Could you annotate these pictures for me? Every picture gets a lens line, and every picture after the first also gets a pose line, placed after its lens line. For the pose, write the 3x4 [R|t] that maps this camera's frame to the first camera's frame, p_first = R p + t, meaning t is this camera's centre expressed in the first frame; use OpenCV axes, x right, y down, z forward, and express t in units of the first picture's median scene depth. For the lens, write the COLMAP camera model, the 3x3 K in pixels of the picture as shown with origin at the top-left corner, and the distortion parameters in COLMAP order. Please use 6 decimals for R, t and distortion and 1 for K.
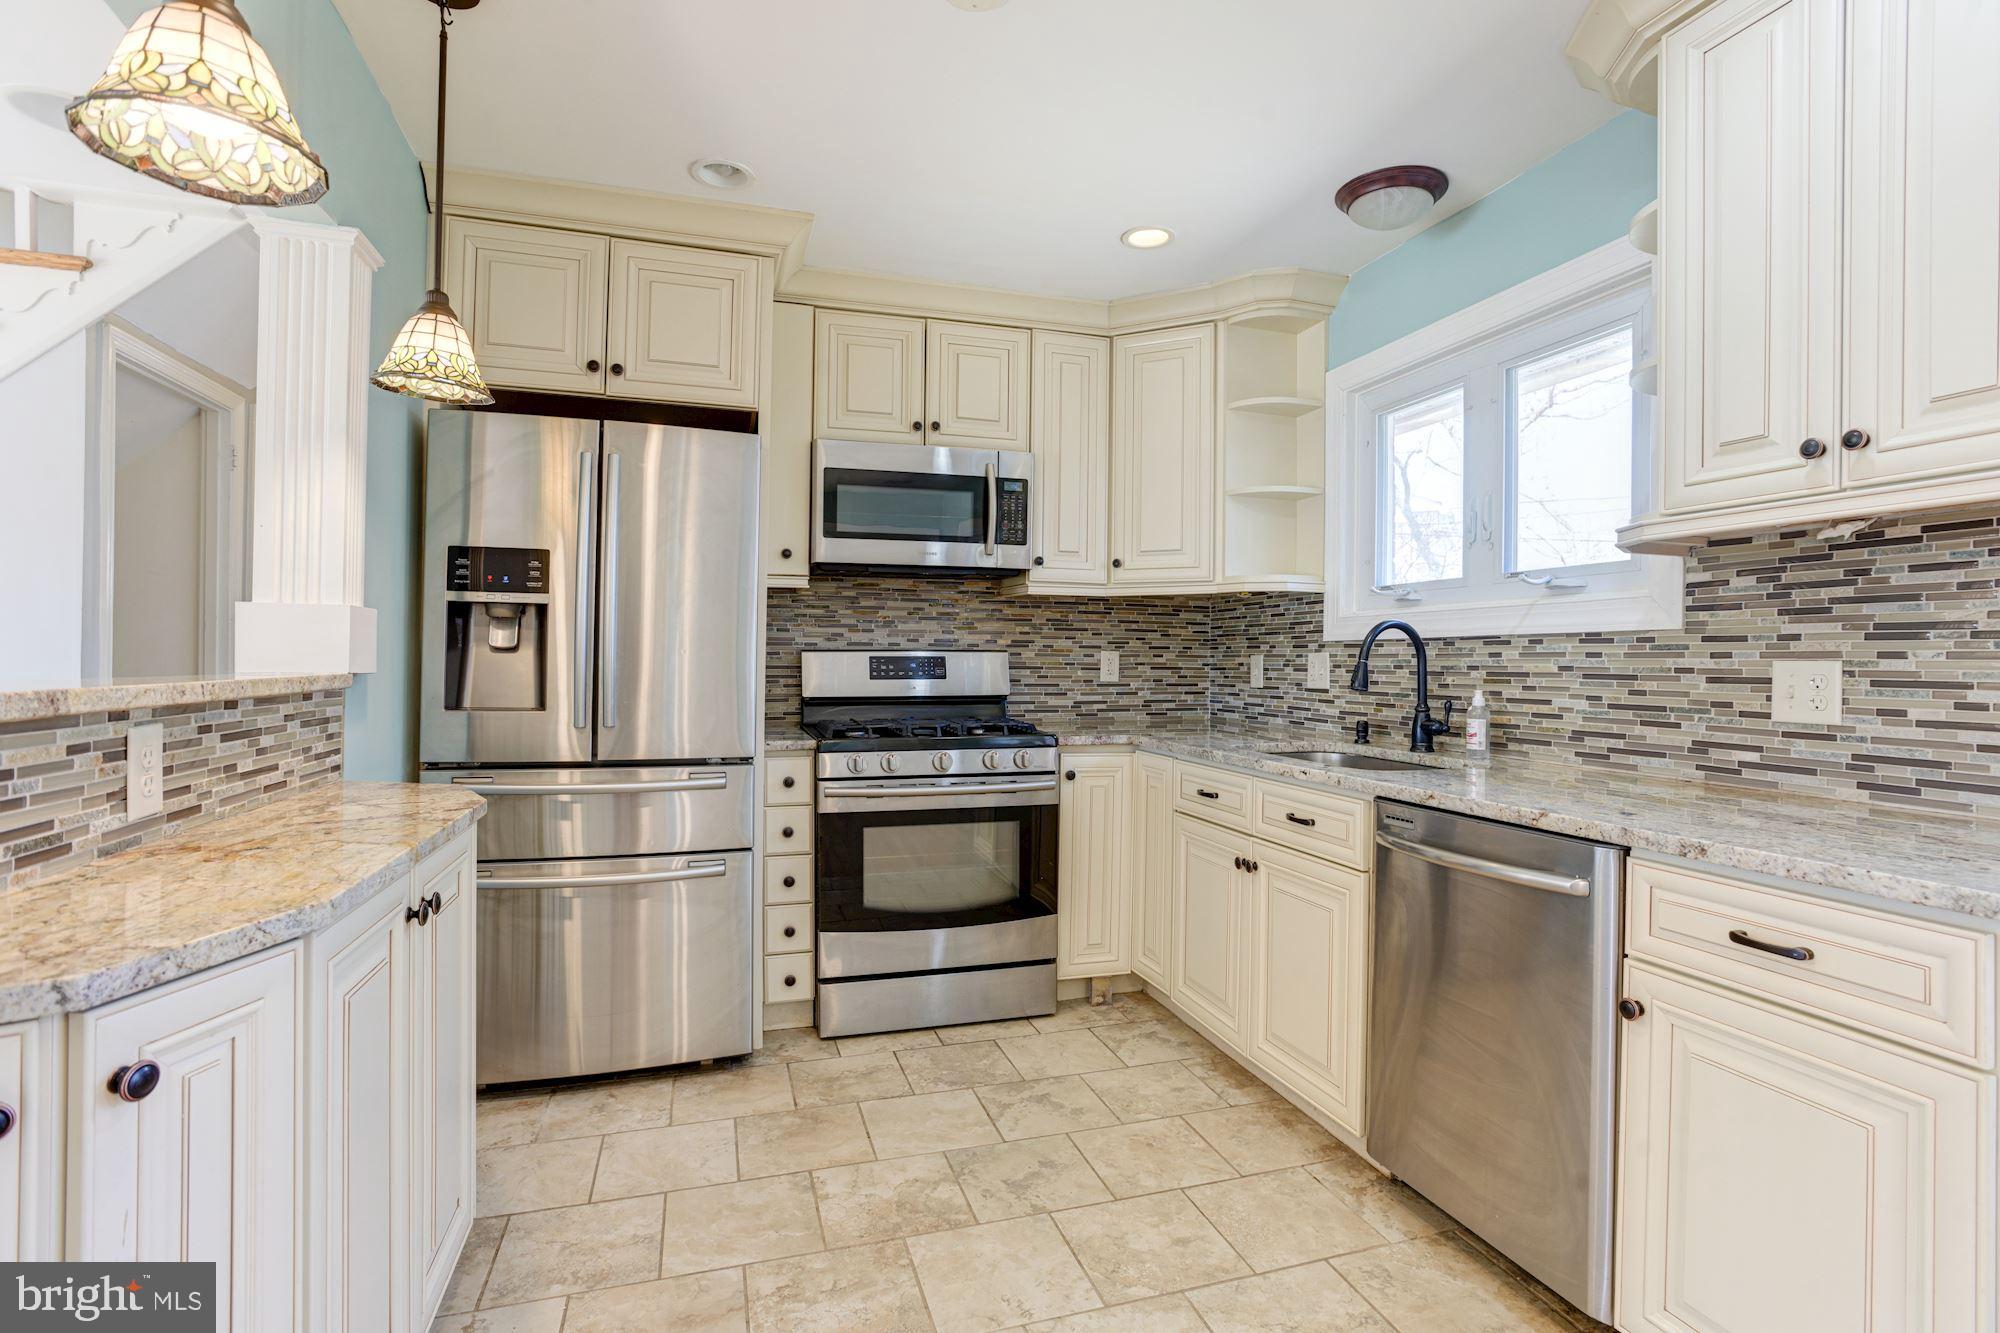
lens RADIAL K [[960.1, 0, 1005.4], [0, 960.1, 658.1], [0, 0, 1]] dist [-0.051593, 0.022379]
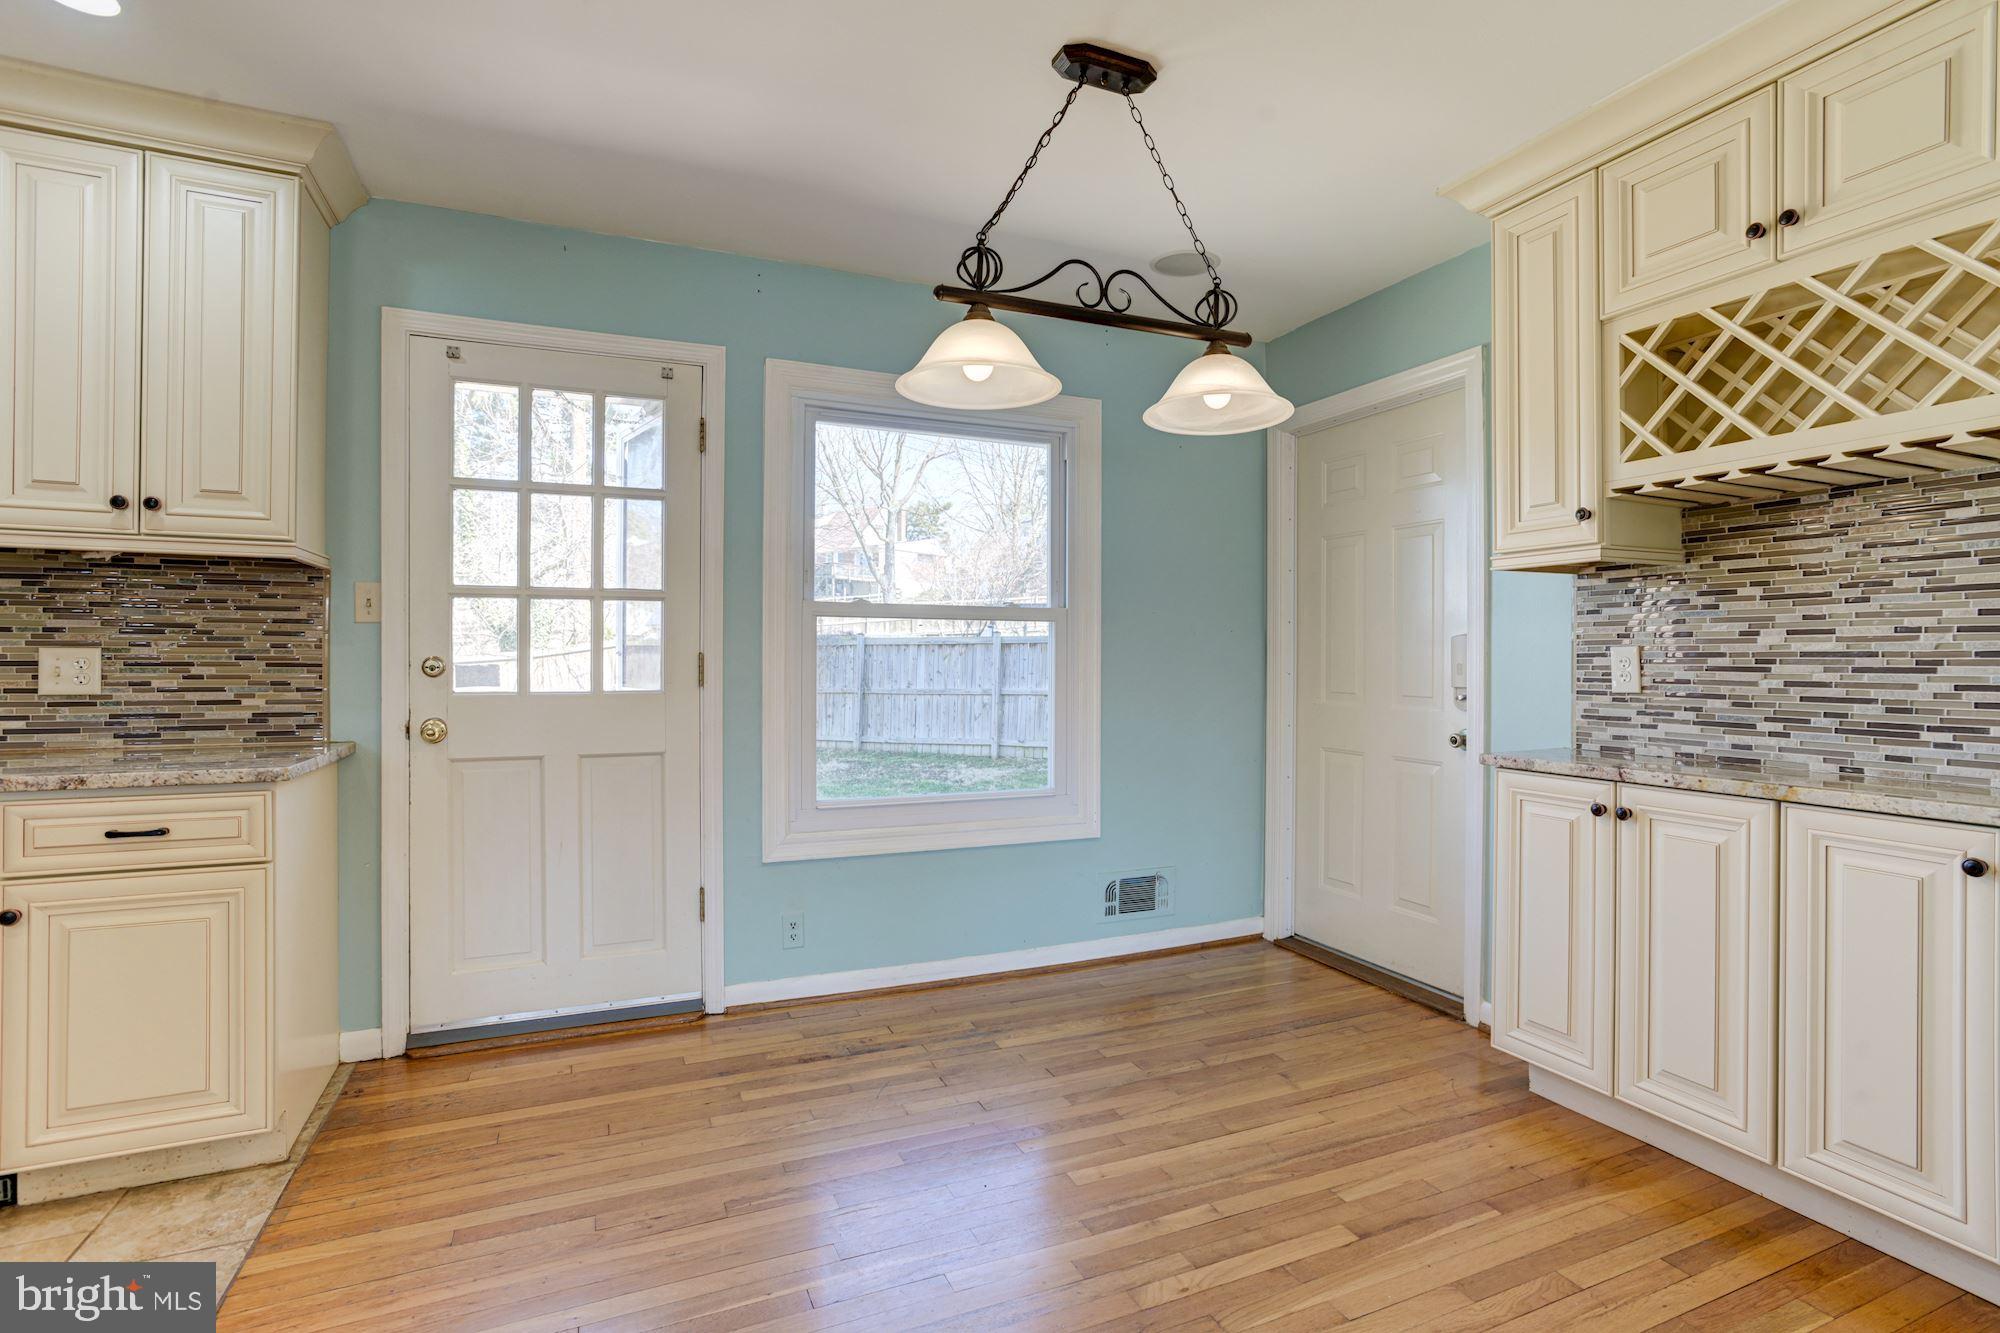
lens RADIAL K [[960.1, 0, 1018.7], [0, 960.1, 659.7], [0, 0, 1]] dist [-0.051593, 0.022379]
pose [[-0.116911, -0.010094, 0.993091, -0.442661], [-0.008483, 0.999922, 0.009164, -0.002773], [-0.993106, -0.007353, -0.116987, -0.131774]]
